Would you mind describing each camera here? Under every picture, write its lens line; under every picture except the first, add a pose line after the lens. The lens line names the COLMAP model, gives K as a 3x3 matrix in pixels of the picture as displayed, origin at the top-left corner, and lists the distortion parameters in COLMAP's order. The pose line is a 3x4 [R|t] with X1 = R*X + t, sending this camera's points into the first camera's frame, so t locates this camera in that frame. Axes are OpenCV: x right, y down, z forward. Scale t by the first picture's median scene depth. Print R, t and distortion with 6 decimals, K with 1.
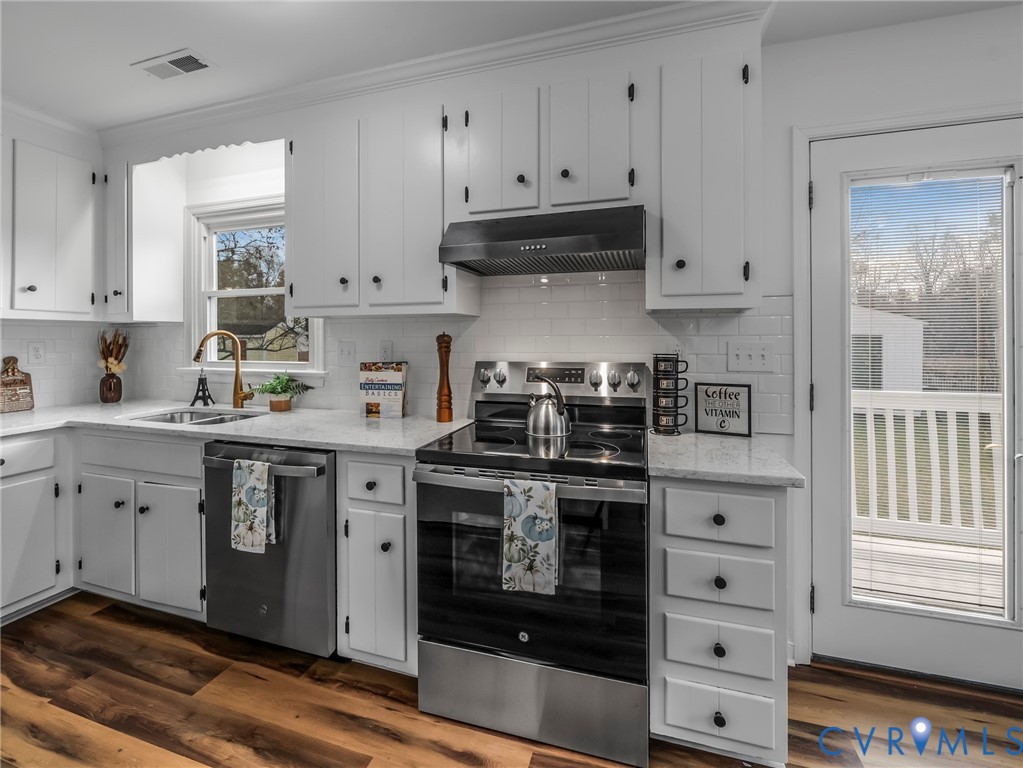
lens RADIAL K [[458.6, 0, 503.5], [0, 458.6, 336.7], [0, 0, 1]] dist [-0.004390, -0.001001]
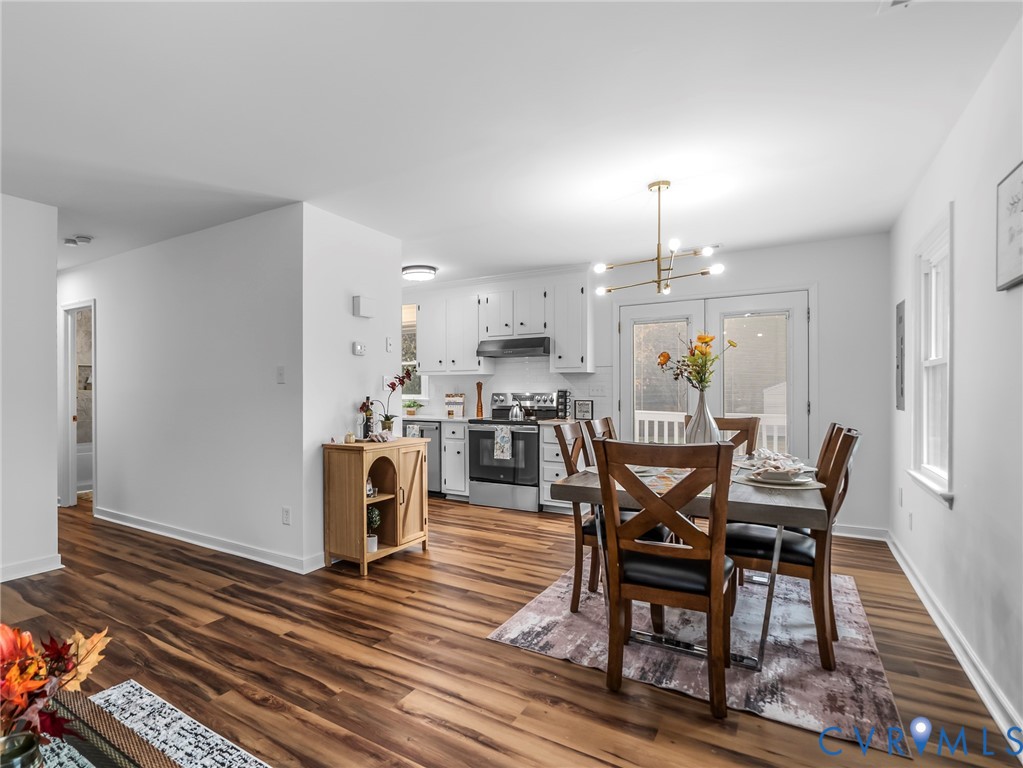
lens RADIAL K [[547.5, 0, 403.0], [0, 547.5, 393.3], [0, 0, 1]] dist [-0.000716, 0.000442]
pose [[0.954254, 0.002274, -0.298990, 0.360074], [0.000942, 0.999943, 0.010612, 0.023341], [0.298997, -0.010408, 0.954197, -1.942754]]
